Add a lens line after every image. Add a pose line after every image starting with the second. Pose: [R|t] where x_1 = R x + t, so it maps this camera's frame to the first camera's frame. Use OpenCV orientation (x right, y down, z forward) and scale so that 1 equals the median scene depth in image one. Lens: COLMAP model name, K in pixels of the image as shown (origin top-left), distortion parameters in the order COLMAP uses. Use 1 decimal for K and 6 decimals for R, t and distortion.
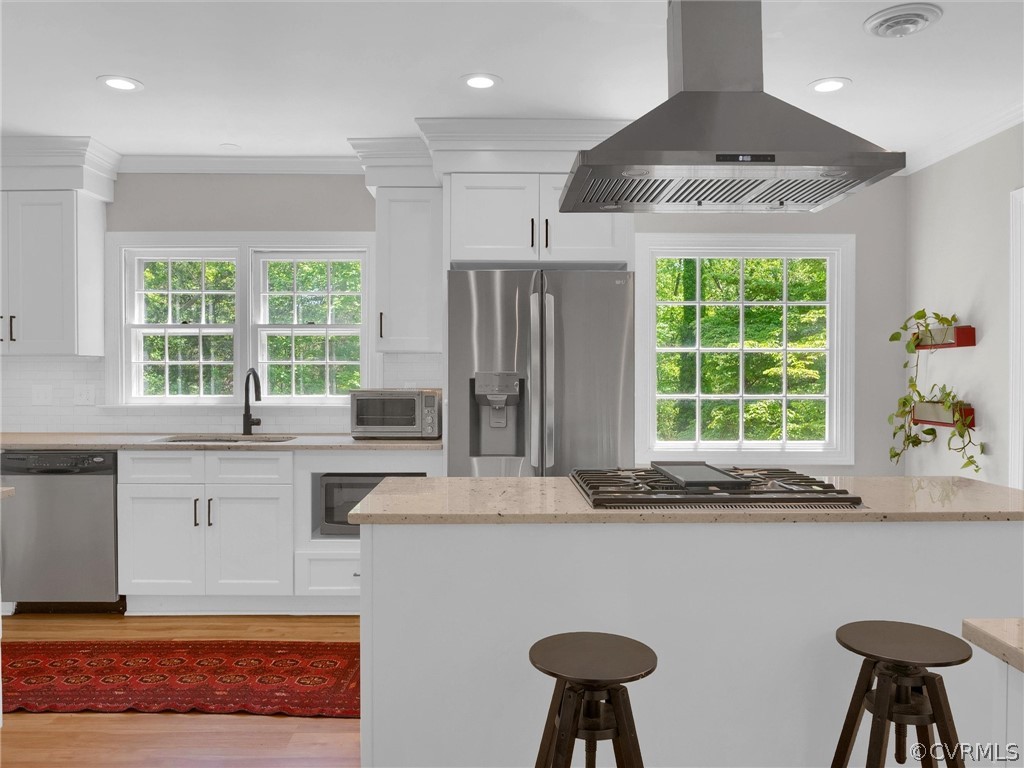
lens RADIAL K [[741.5, 0, 507.0], [0, 741.5, 382.1], [0, 0, 1]] dist [-0.019527, 0.025441]
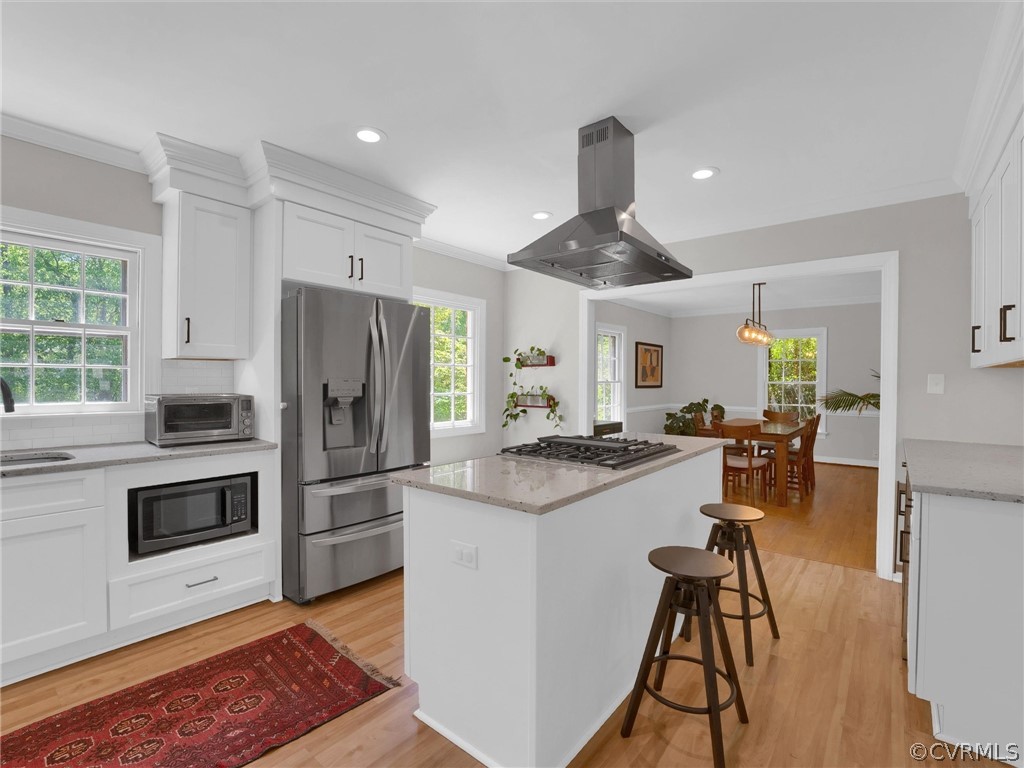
lens RADIAL K [[467.6, 0, 509.9], [0, 467.6, 384.6], [0, 0, 1]] dist [-0.024752, 0.002831]
pose [[0.654271, -0.005204, 0.756242, -0.382395], [0.001975, 0.999985, 0.005174, -0.006695], [-0.756257, -0.001892, 0.654272, 0.282553]]
